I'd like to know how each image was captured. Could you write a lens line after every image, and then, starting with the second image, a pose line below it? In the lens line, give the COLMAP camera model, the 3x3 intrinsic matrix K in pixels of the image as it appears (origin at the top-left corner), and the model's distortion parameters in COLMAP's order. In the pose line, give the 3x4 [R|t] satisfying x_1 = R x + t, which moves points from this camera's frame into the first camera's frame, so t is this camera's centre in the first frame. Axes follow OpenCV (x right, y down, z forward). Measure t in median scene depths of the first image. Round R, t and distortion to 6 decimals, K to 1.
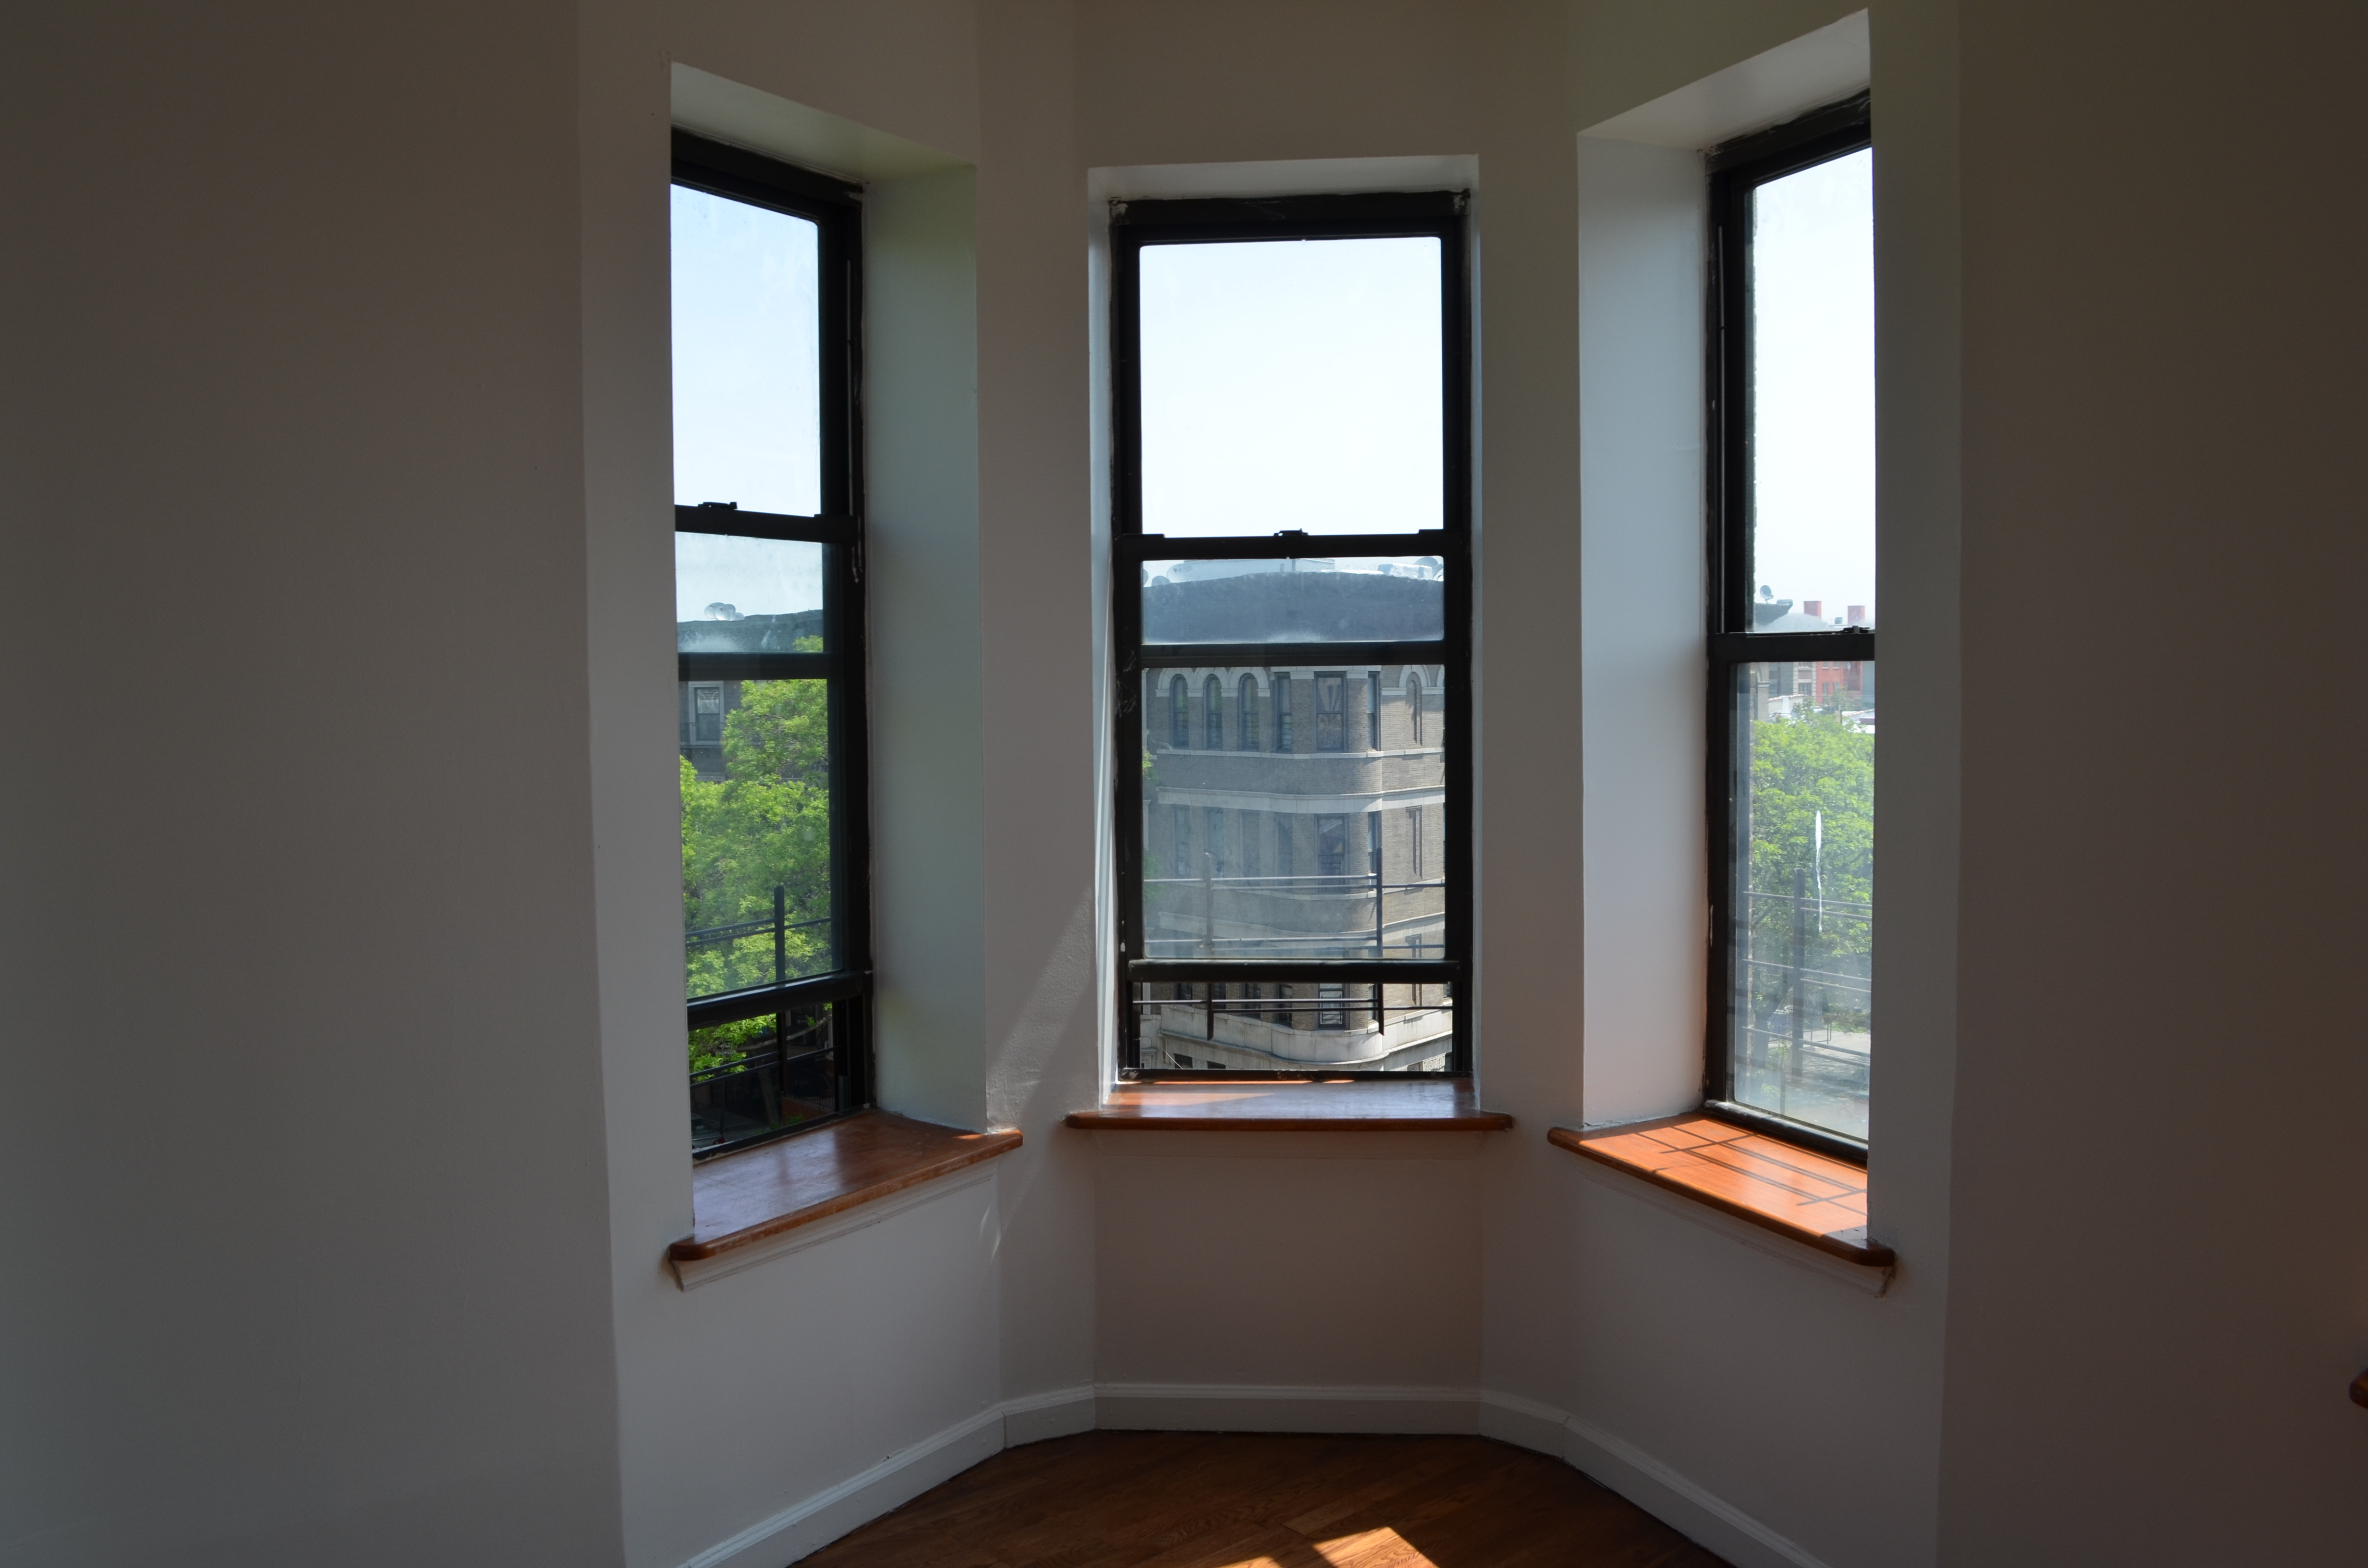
lens RADIAL K [[1834.8, 0, 1183.6], [0, 1834.8, 781.7], [0, 0, 1]] dist [-0.073977, 0.006611]
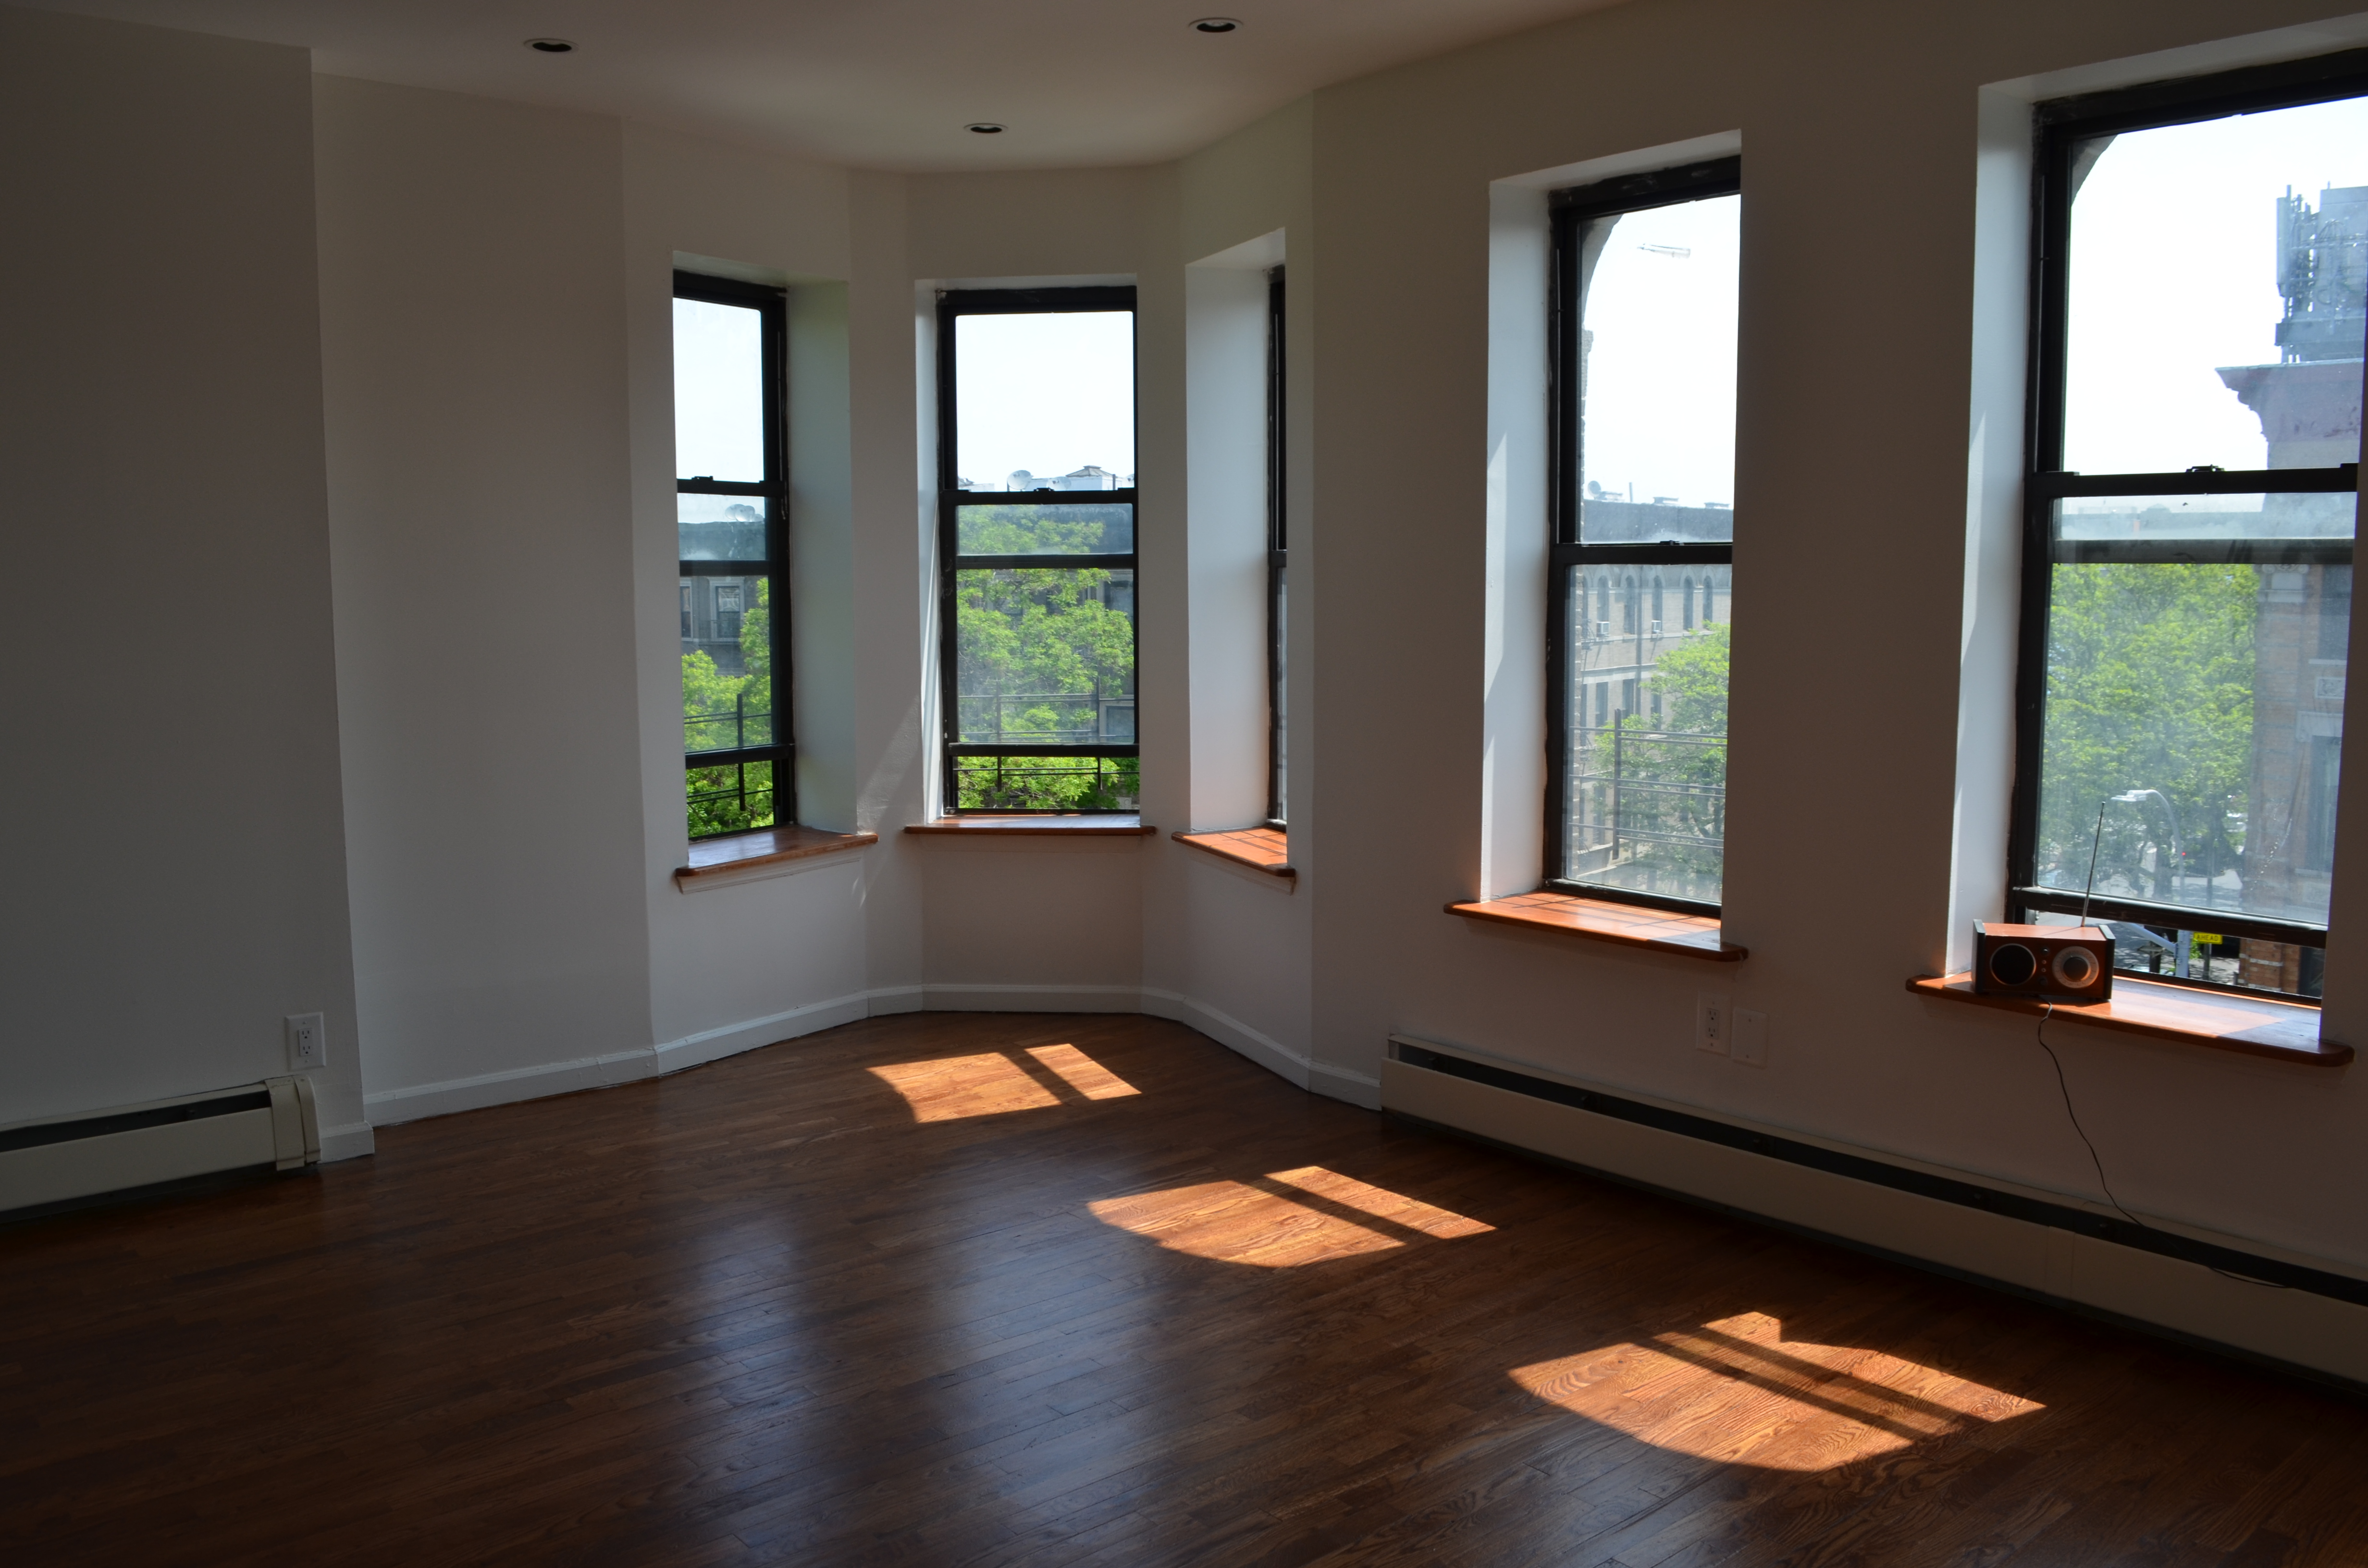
lens RADIAL K [[1834.8, 0, 1196.1], [0, 1834.8, 778.9], [0, 0, 1]] dist [-0.073977, 0.006611]
pose [[0.999961, 0.006636, -0.005839, 0.224120], [-0.006328, 0.998661, 0.051350, 0.045778], [0.006172, -0.051311, 0.998664, -0.739607]]
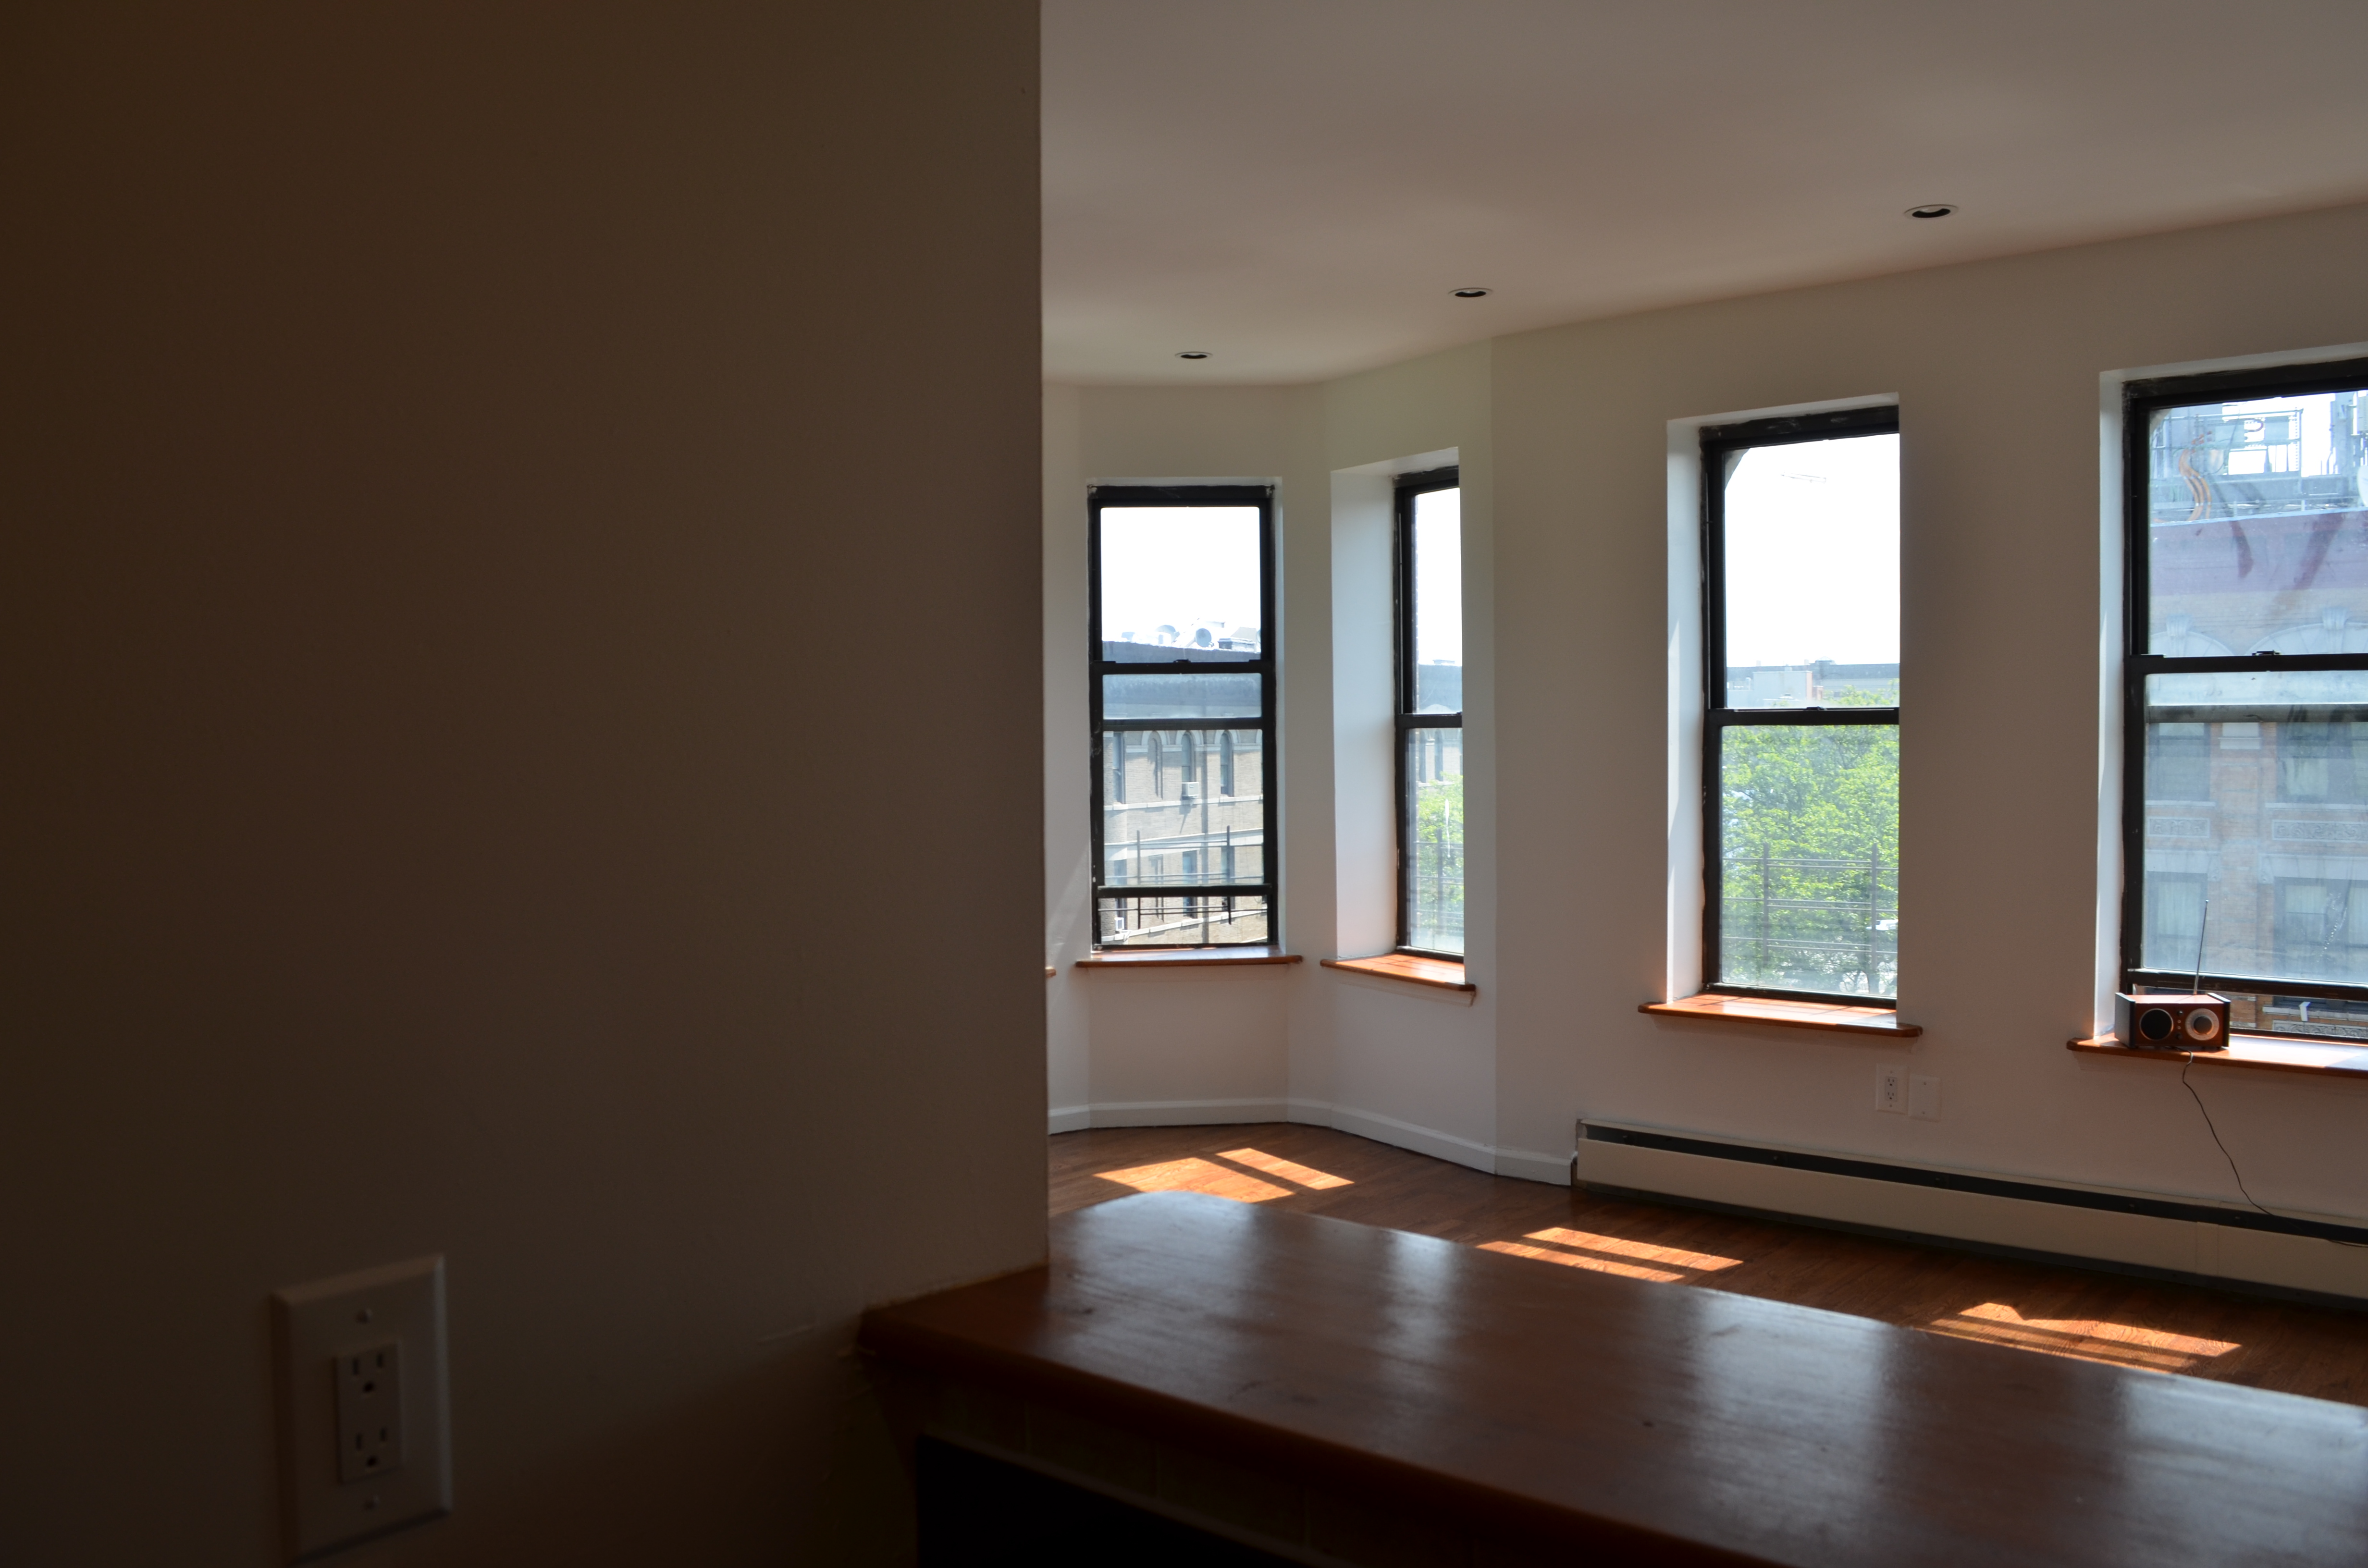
lens RADIAL K [[1834.8, 0, 1188.0], [0, 1834.8, 798.1], [0, 0, 1]] dist [-0.073977, 0.006611]
pose [[0.988657, -0.005427, 0.150095, -0.238807], [0.008854, 0.999715, -0.022175, 0.053398], [-0.149932, 0.023252, 0.988423, -0.948447]]
